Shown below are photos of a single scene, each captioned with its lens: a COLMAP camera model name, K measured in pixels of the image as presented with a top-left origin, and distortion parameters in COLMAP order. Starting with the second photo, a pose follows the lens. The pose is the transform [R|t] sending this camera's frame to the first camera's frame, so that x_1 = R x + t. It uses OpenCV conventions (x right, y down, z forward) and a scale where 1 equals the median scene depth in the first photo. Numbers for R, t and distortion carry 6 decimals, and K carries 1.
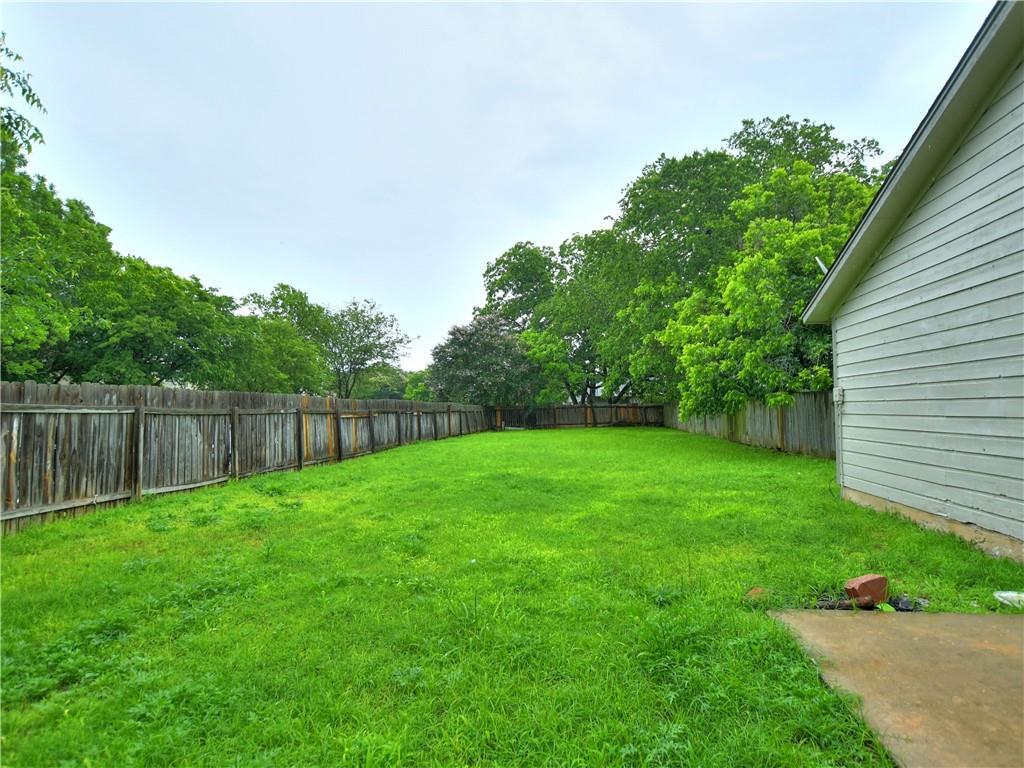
lens RADIAL K [[550.9, 0, 509.1], [0, 550.9, 390.9], [0, 0, 1]] dist [-0.028802, 0.002754]
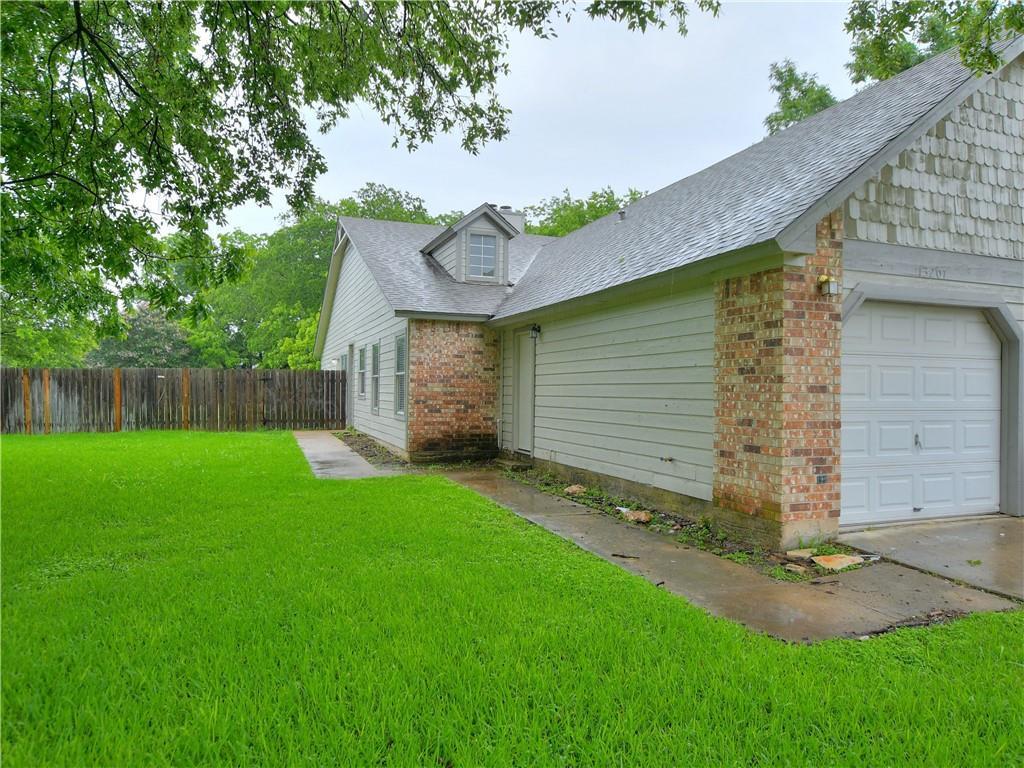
lens RADIAL K [[695.0, 0, 512.0], [0, 695.0, 384.0], [0, 0, 1]] dist [-0.004048, -0.000842]
pose [[0.880740, 0.026843, 0.472839, -0.107487], [-0.036945, 0.999244, 0.012090, -0.033749], [-0.472157, -0.028117, 0.881066, -1.206553]]
